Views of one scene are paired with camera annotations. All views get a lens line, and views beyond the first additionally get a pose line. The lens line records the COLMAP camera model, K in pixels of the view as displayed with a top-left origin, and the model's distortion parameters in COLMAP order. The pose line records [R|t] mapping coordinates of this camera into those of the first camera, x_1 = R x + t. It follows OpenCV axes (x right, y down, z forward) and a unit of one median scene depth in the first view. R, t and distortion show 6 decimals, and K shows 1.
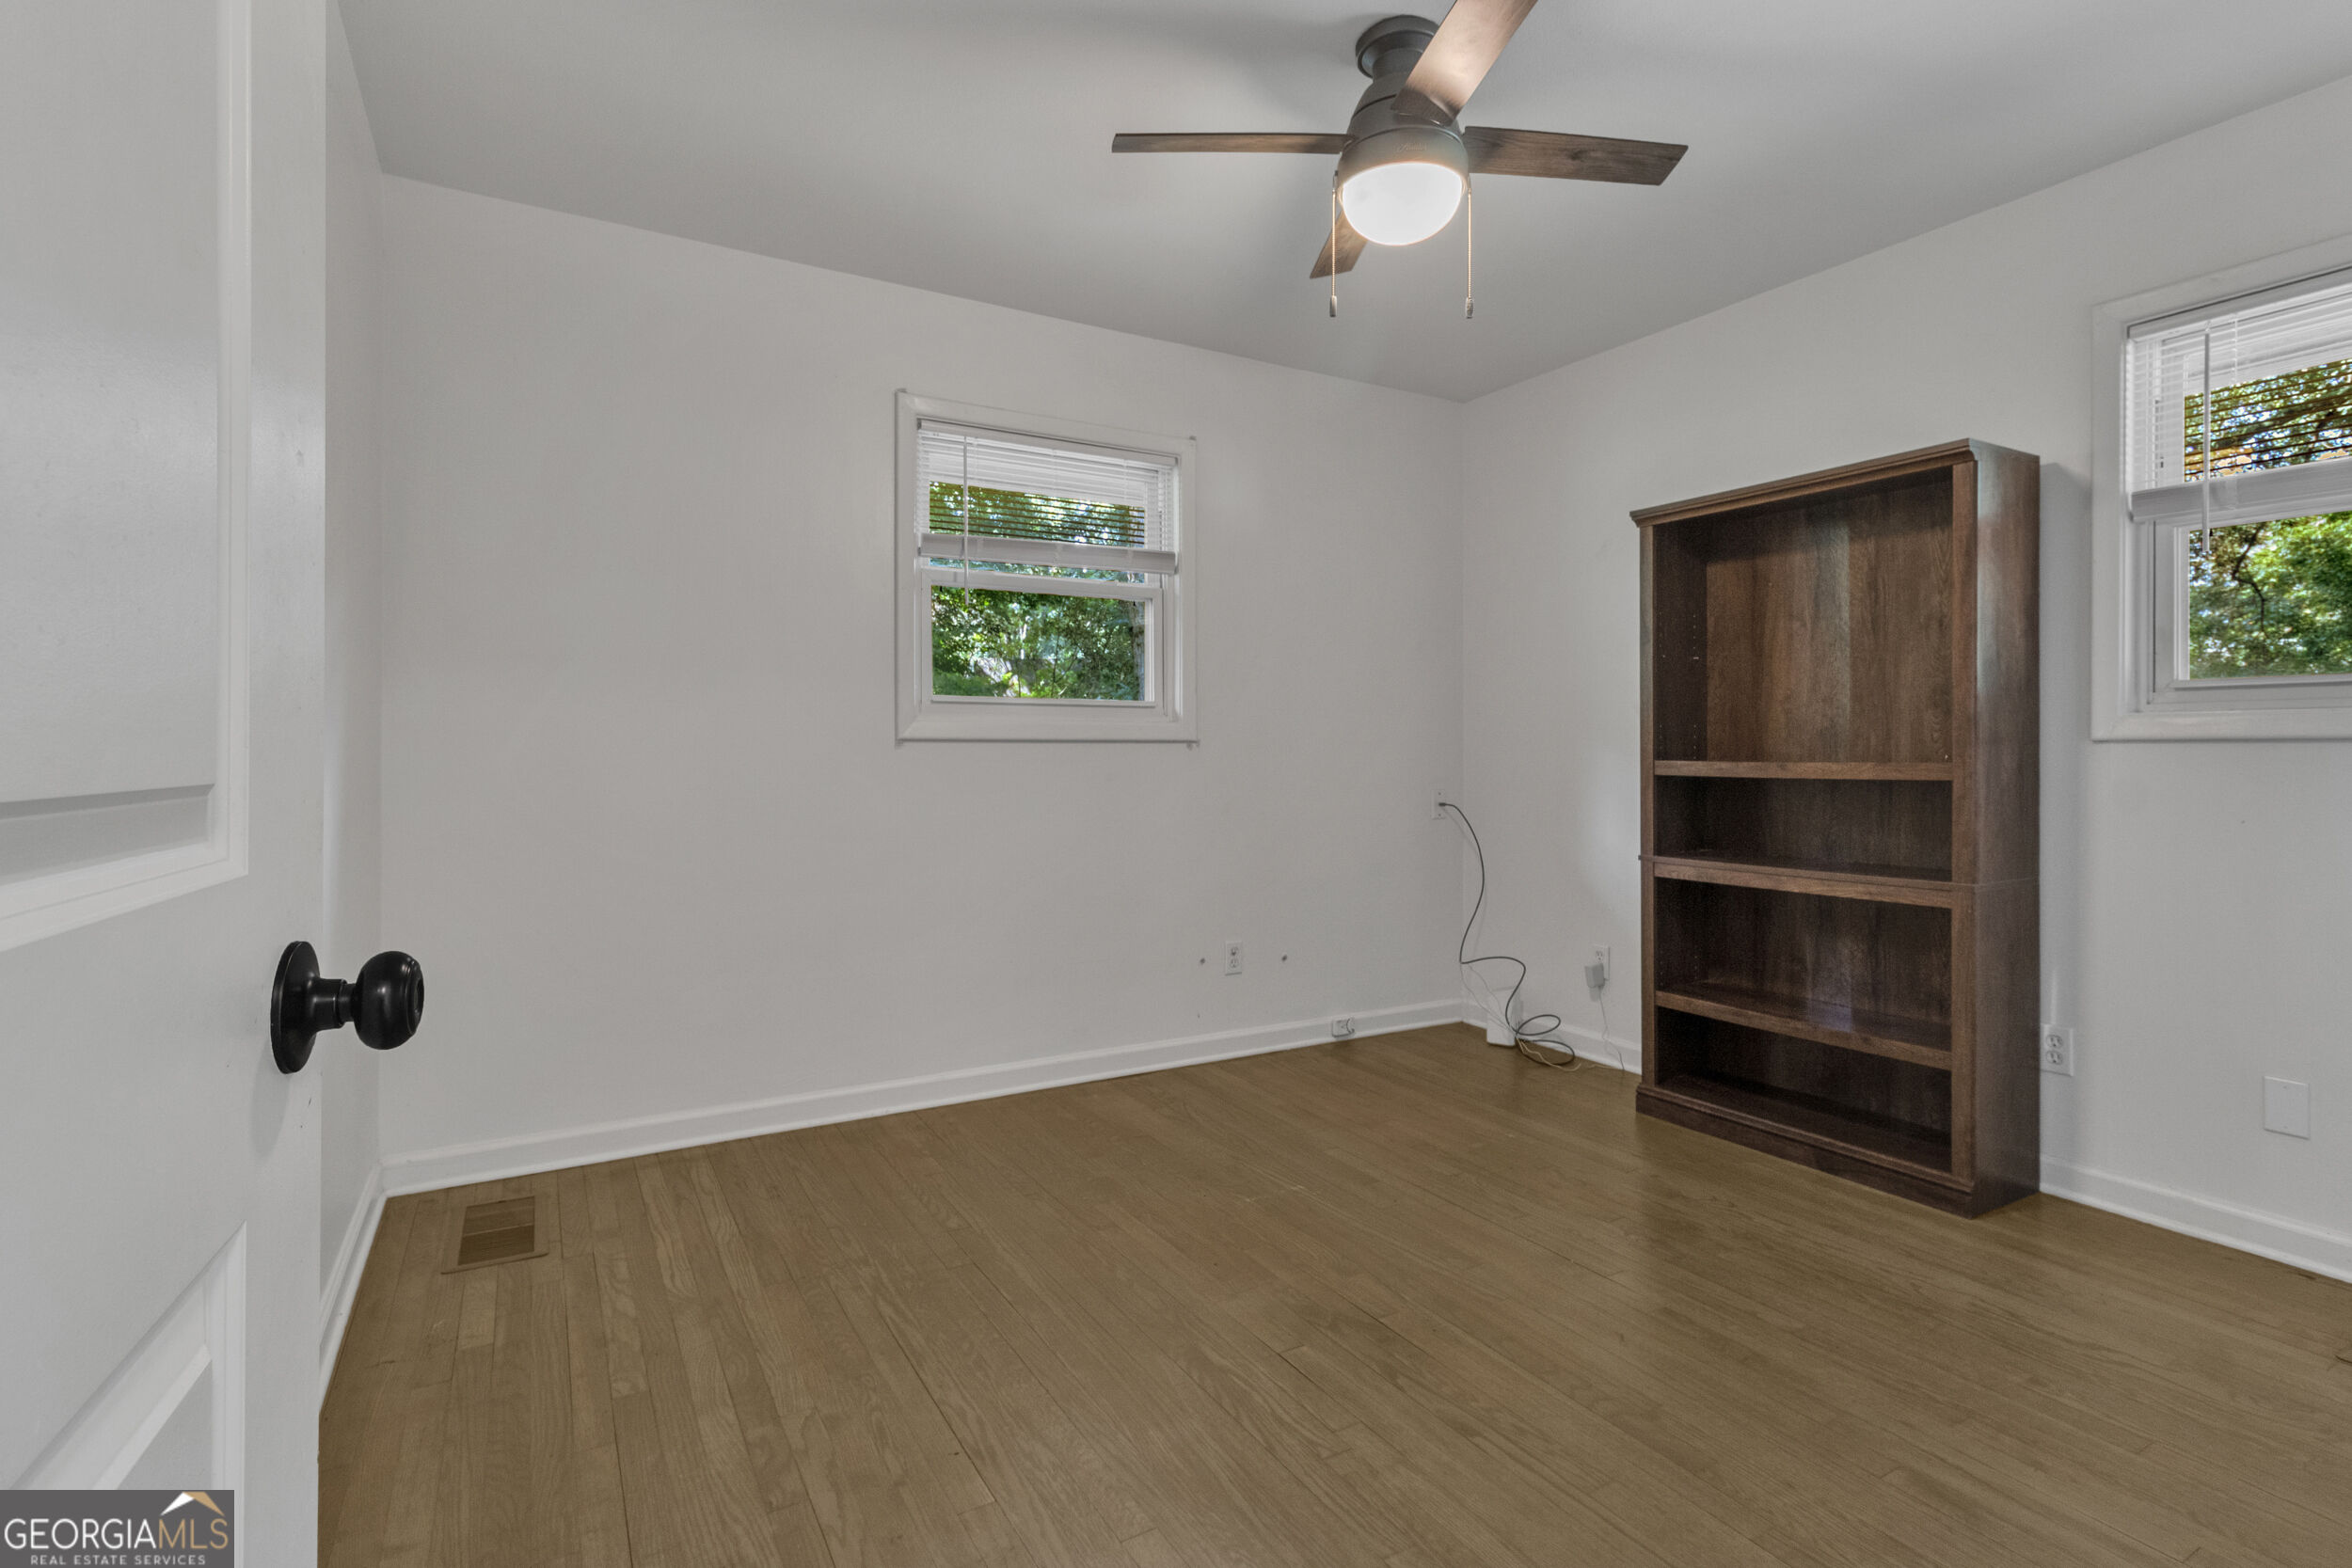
lens RADIAL K [[1113.8, 0, 1180.2], [0, 1113.8, 769.1], [0, 0, 1]] dist [0.013083, 0.000265]
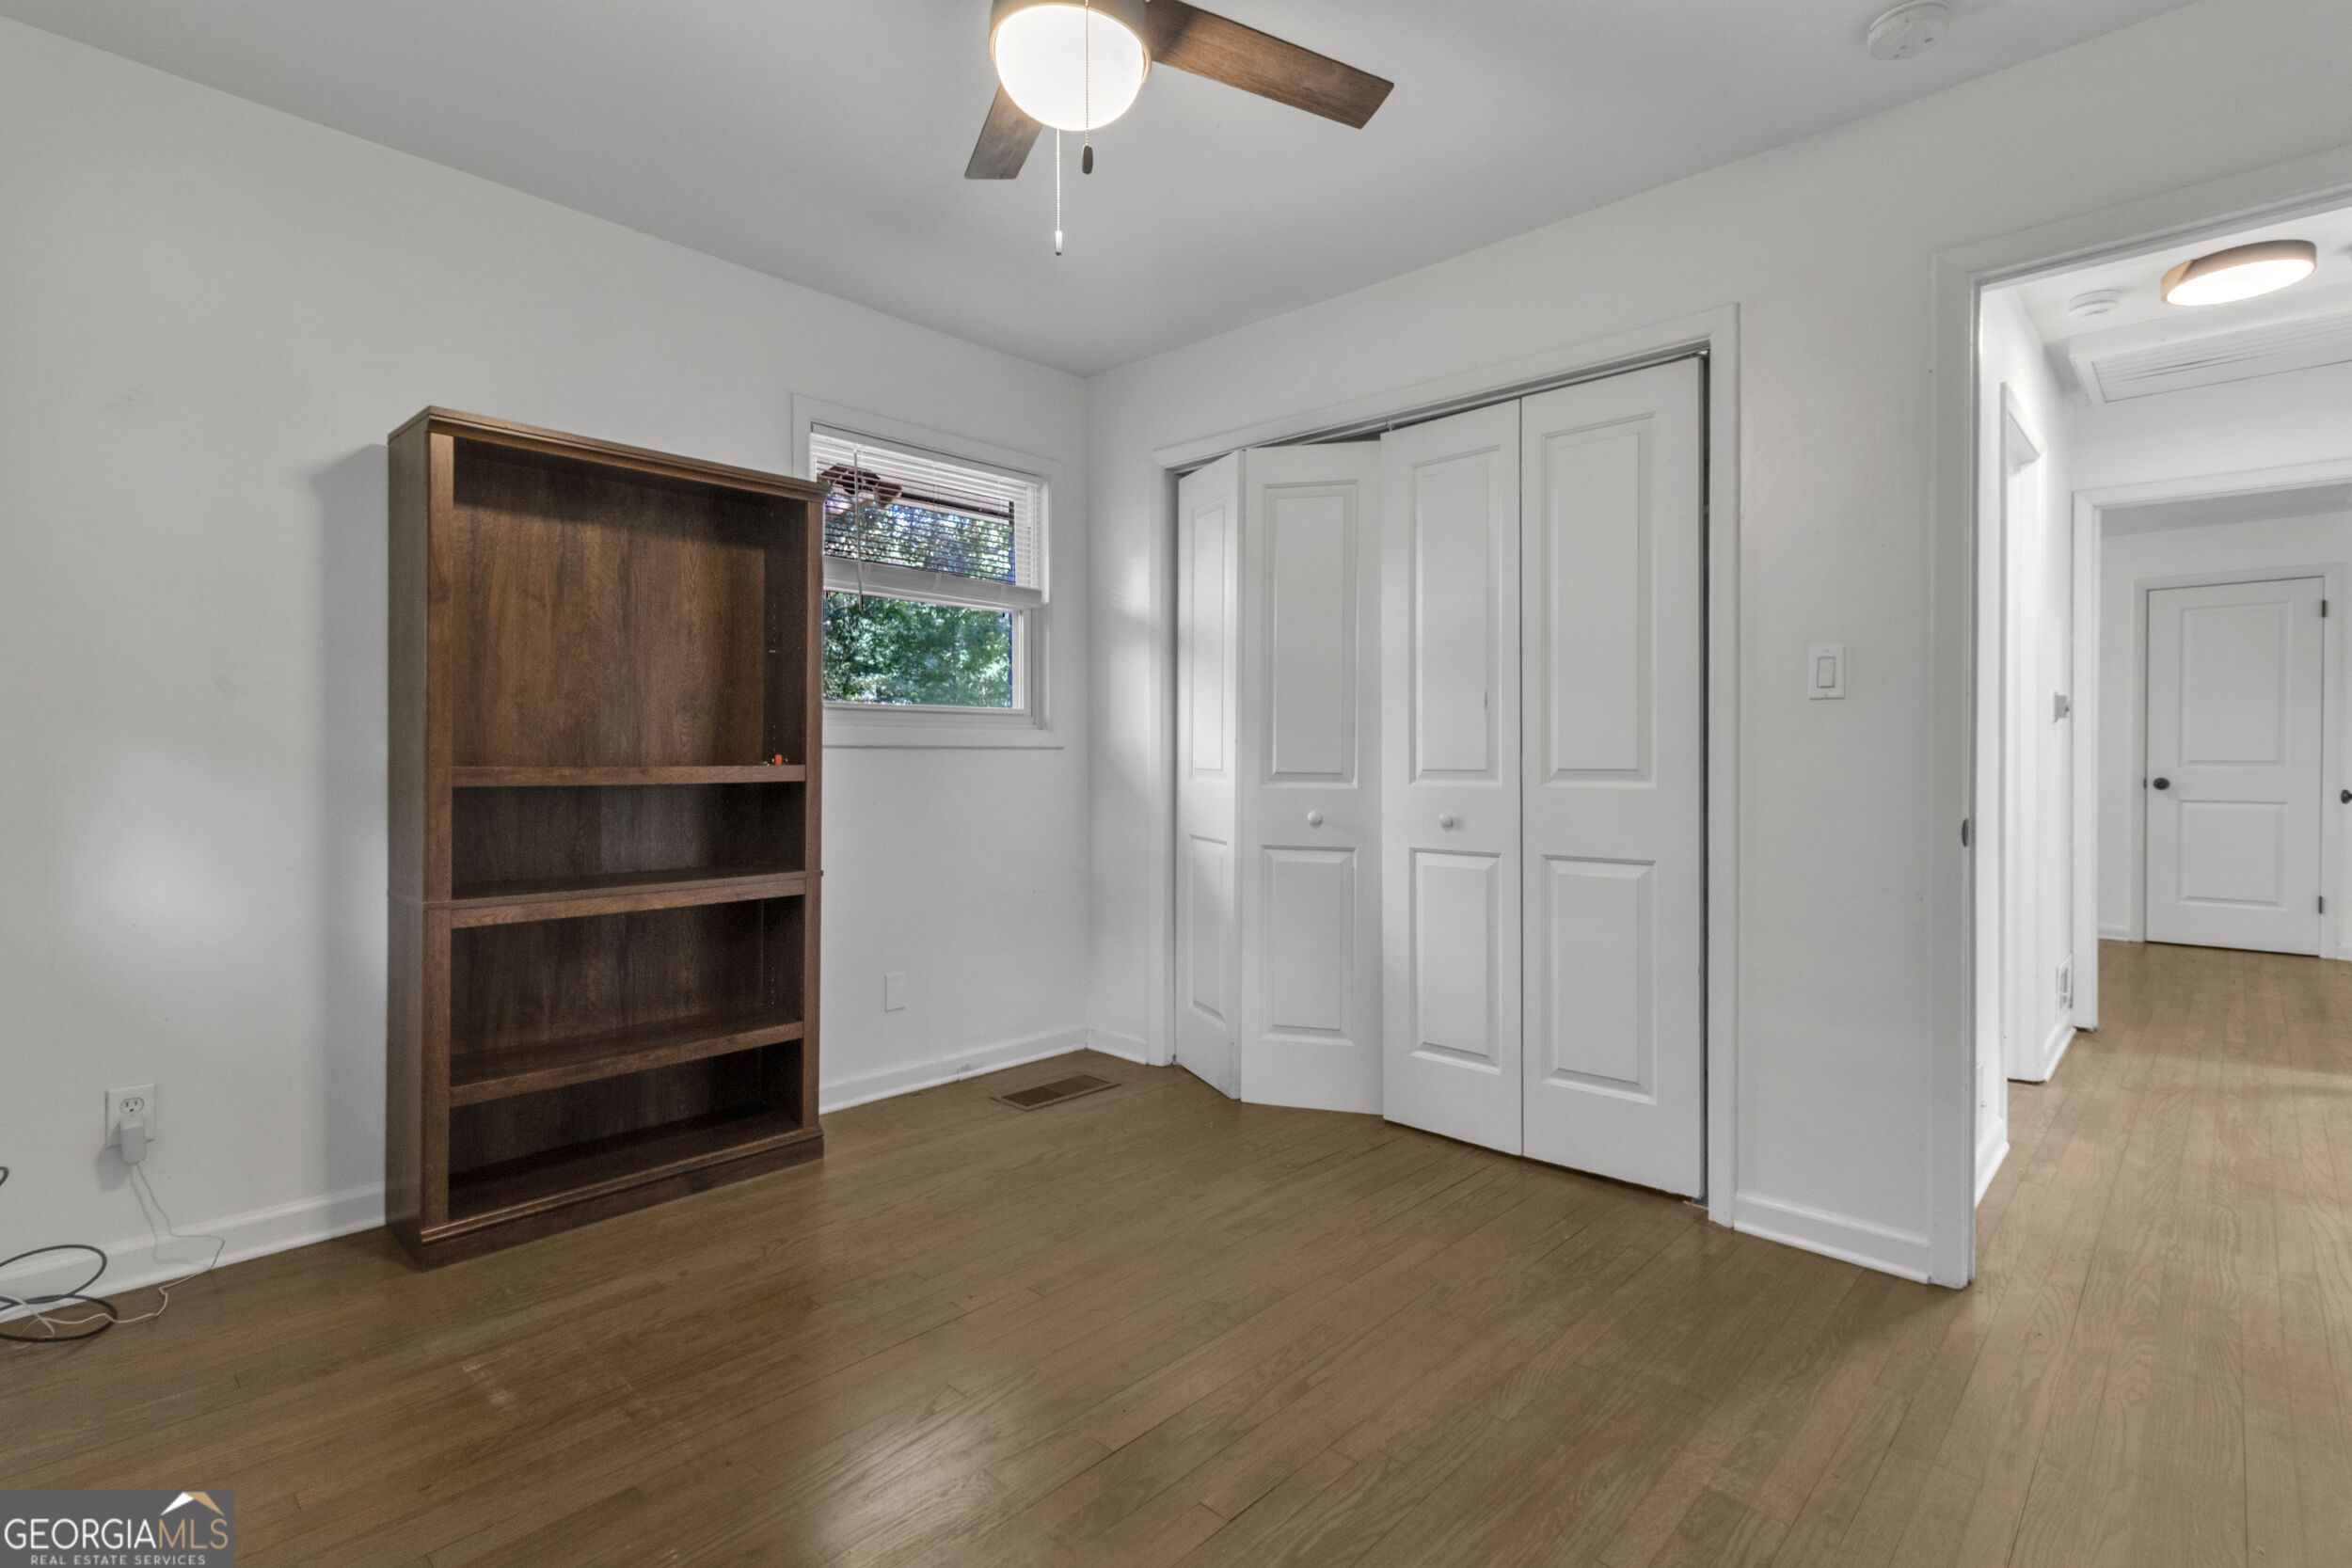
lens RADIAL K [[1113.8, 0, 1181.3], [0, 1113.8, 779.1], [0, 0, 1]] dist [0.013083, 0.000265]
pose [[-0.280316, -0.022663, 0.959640, -0.442186], [0.009322, 0.999610, 0.026330, -0.015886], [-0.959862, 0.016326, -0.279996, 0.844974]]
